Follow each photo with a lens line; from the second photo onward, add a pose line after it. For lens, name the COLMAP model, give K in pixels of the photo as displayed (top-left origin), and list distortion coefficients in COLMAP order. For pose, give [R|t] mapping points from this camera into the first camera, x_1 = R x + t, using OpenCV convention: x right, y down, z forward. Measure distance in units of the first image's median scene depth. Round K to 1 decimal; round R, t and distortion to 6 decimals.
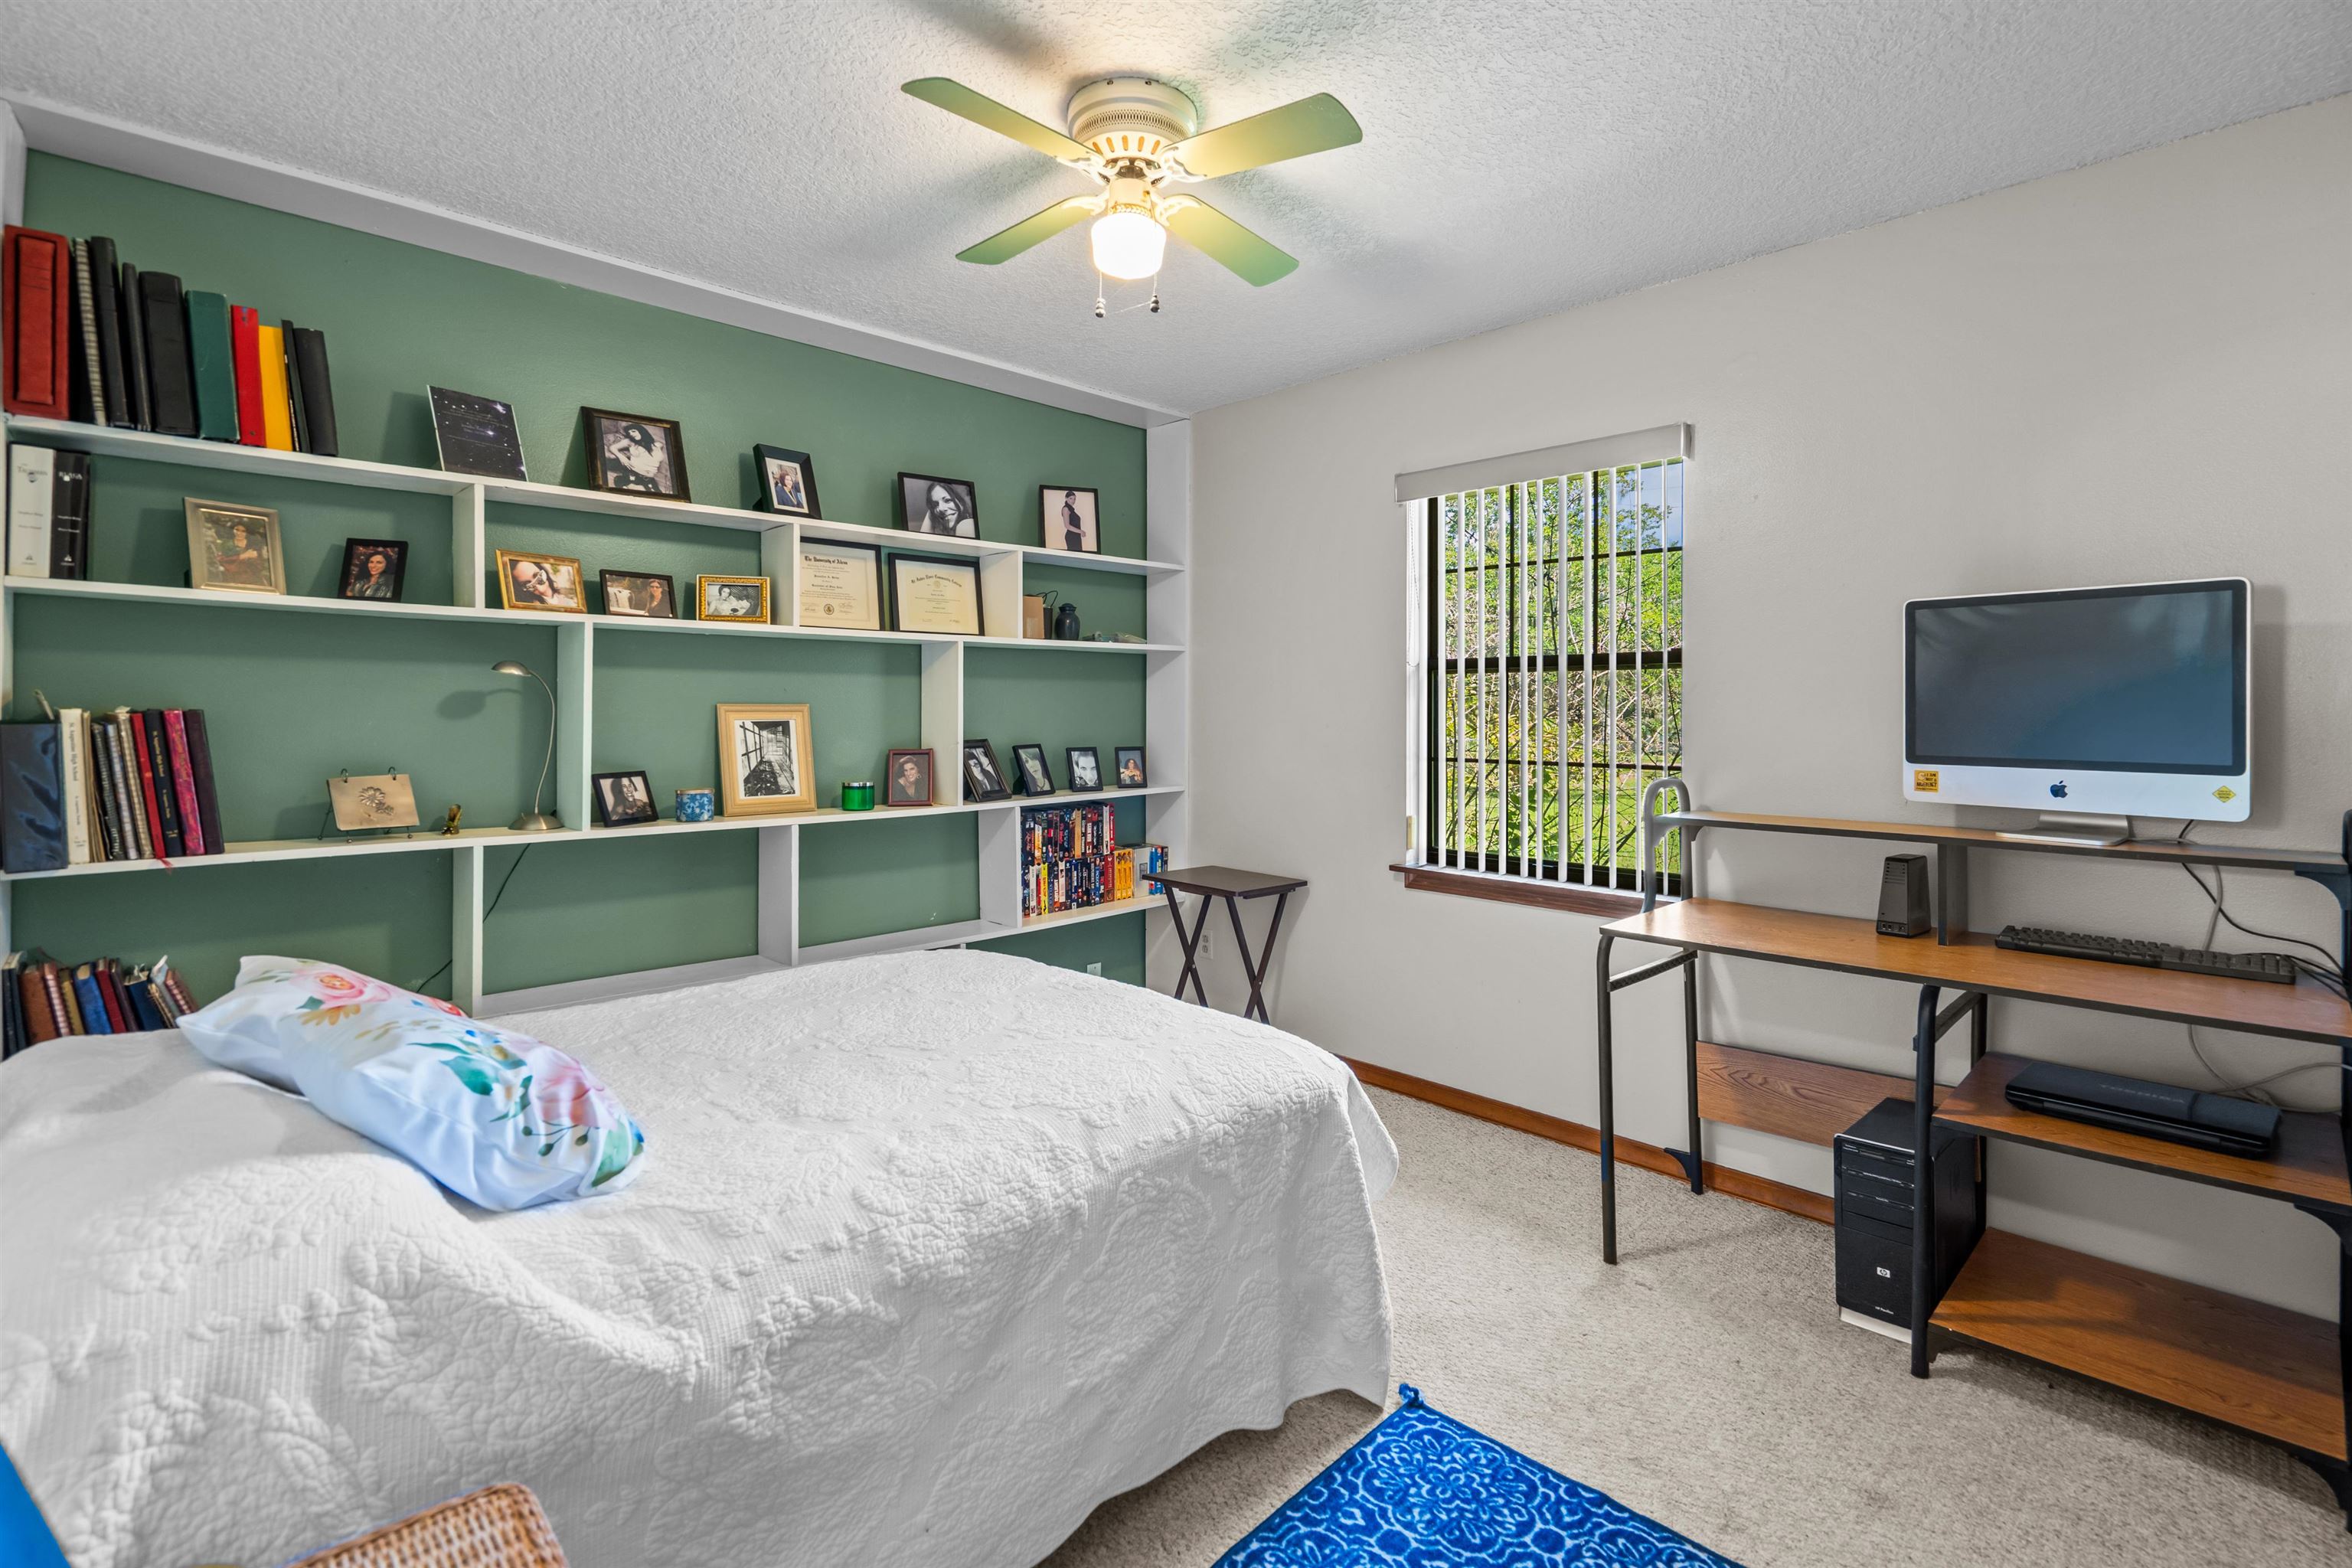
lens RADIAL K [[1081.4, 0, 1191.2], [0, 1081.4, 731.0], [0, 0, 1]] dist [0.000377, 0.000932]
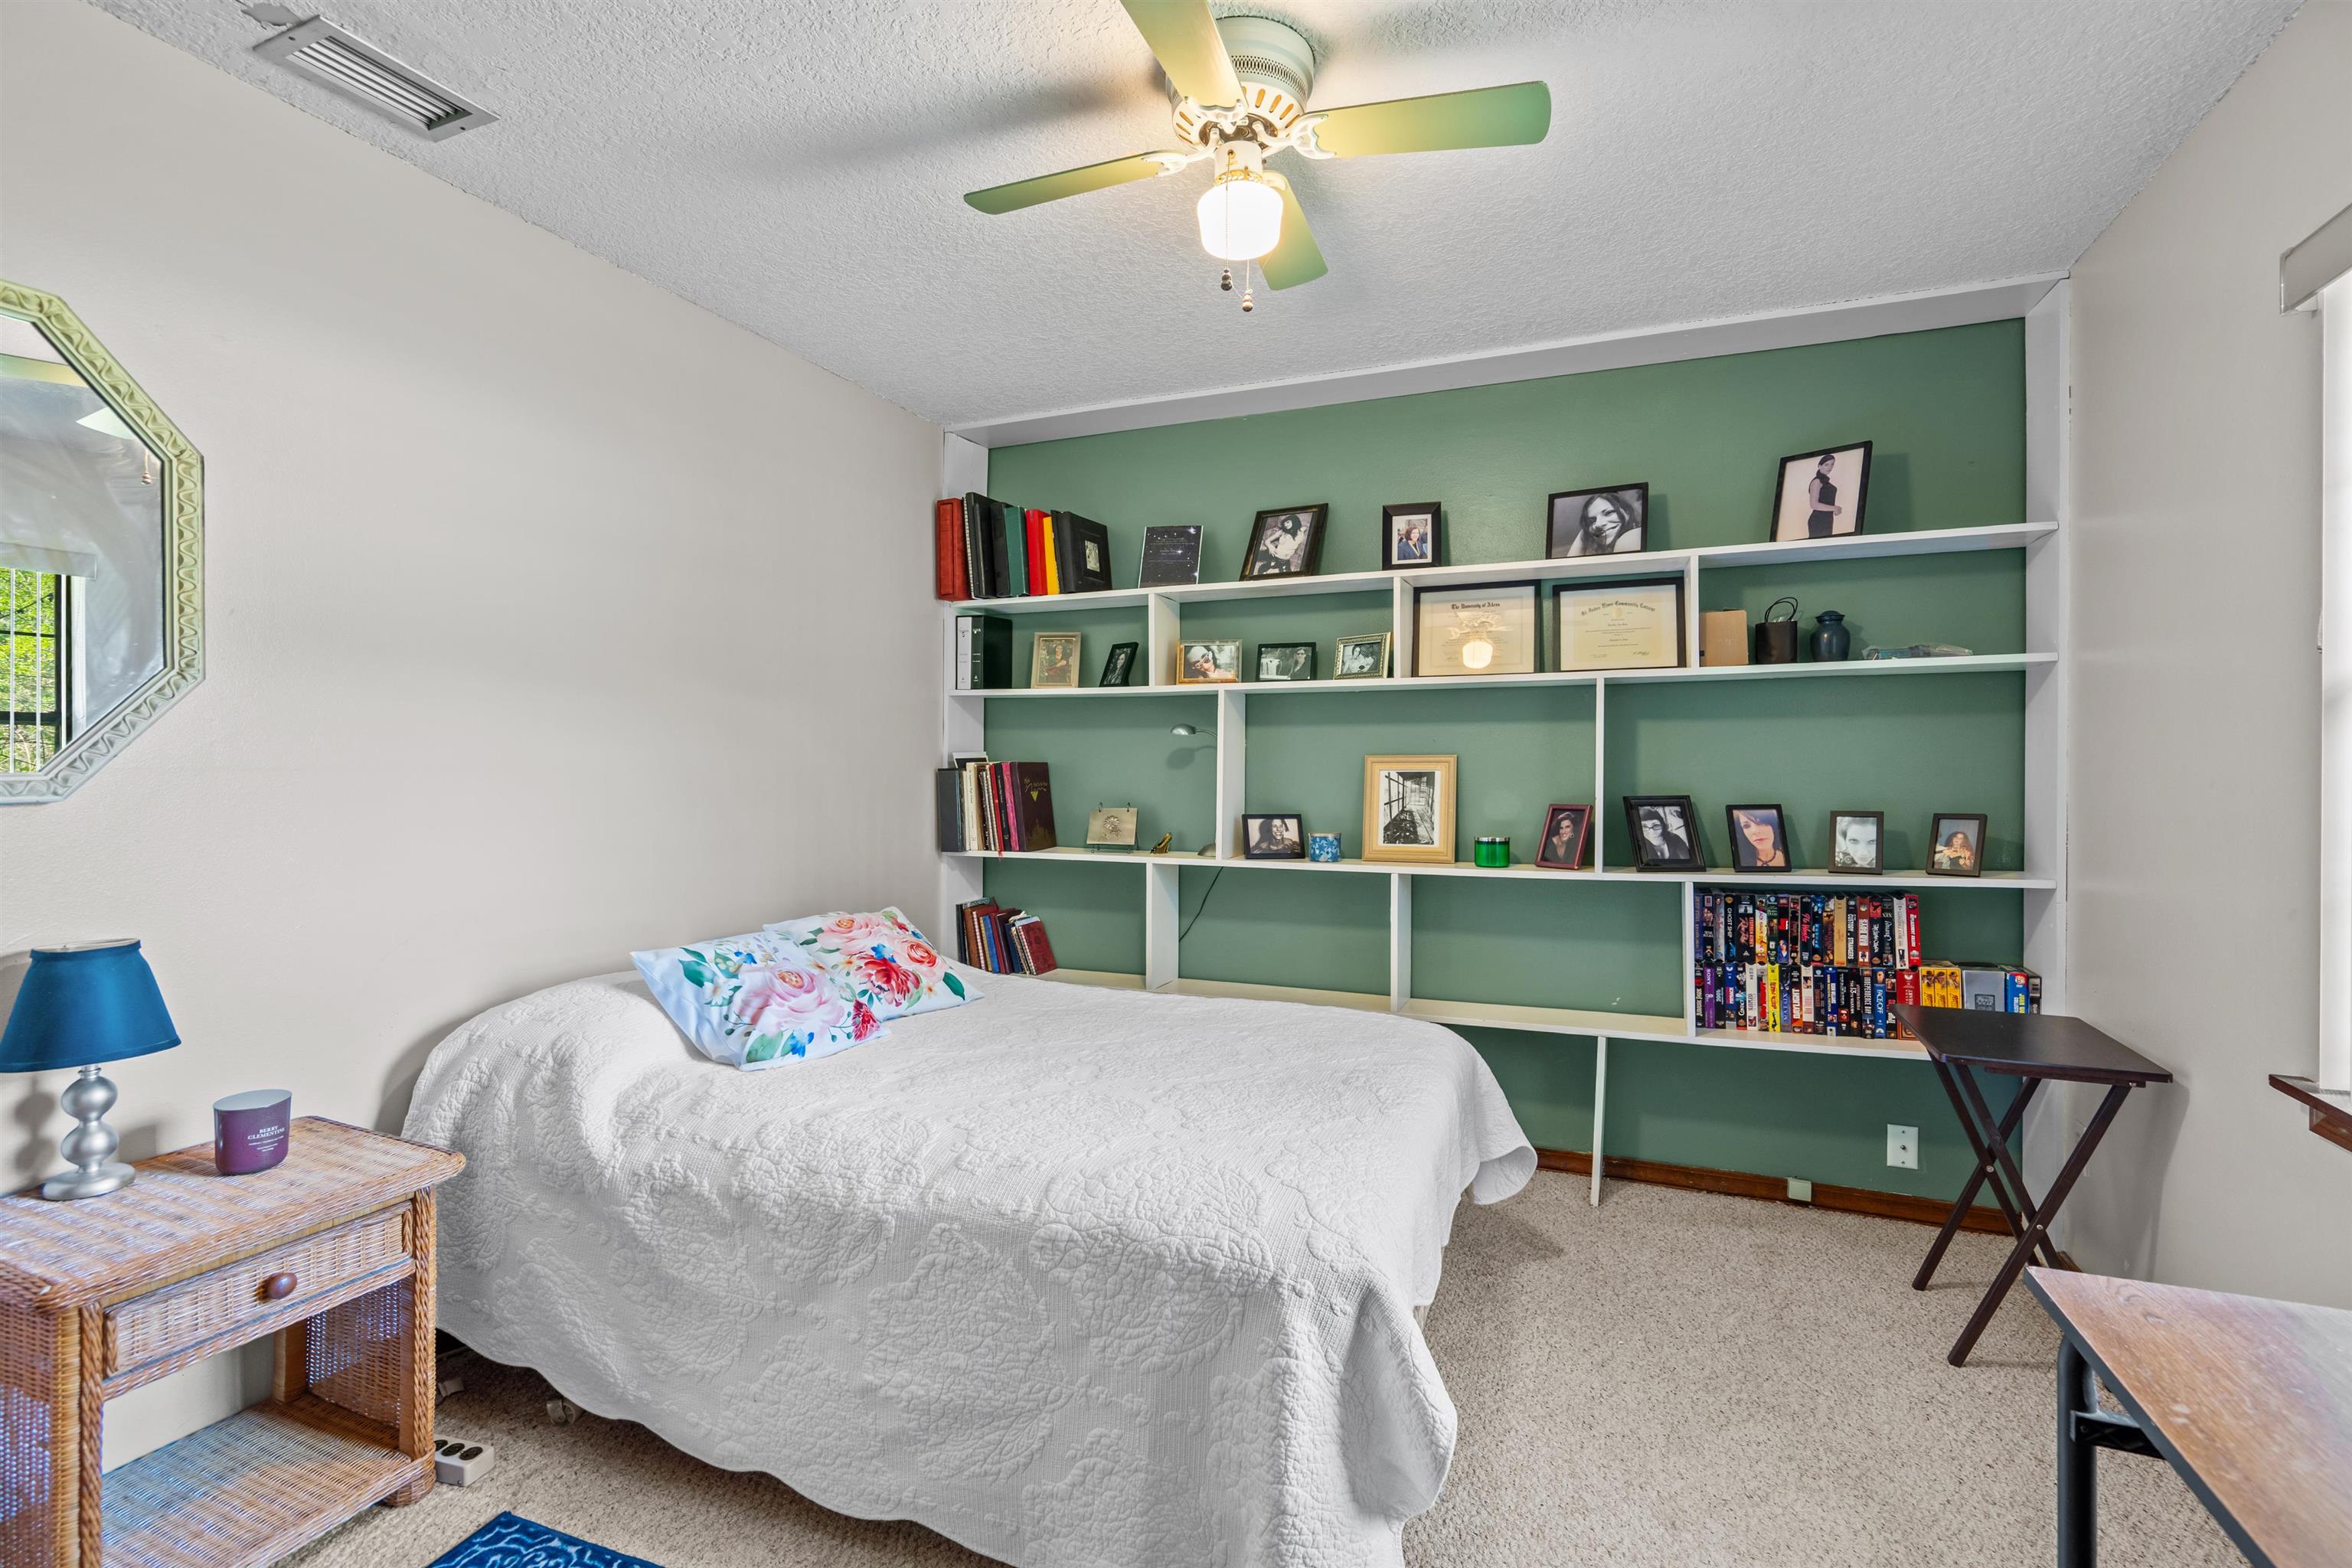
lens RADIAL K [[1075.8, 0, 1176.0], [0, 1075.8, 784.0], [0, 0, 1]] dist [-0.006930, 0.000509]
pose [[0.400215, 0.011804, -0.916345, 0.476429], [-0.014805, 0.999870, 0.006414, -0.000772], [0.916302, 0.010999, 0.400337, 0.407176]]
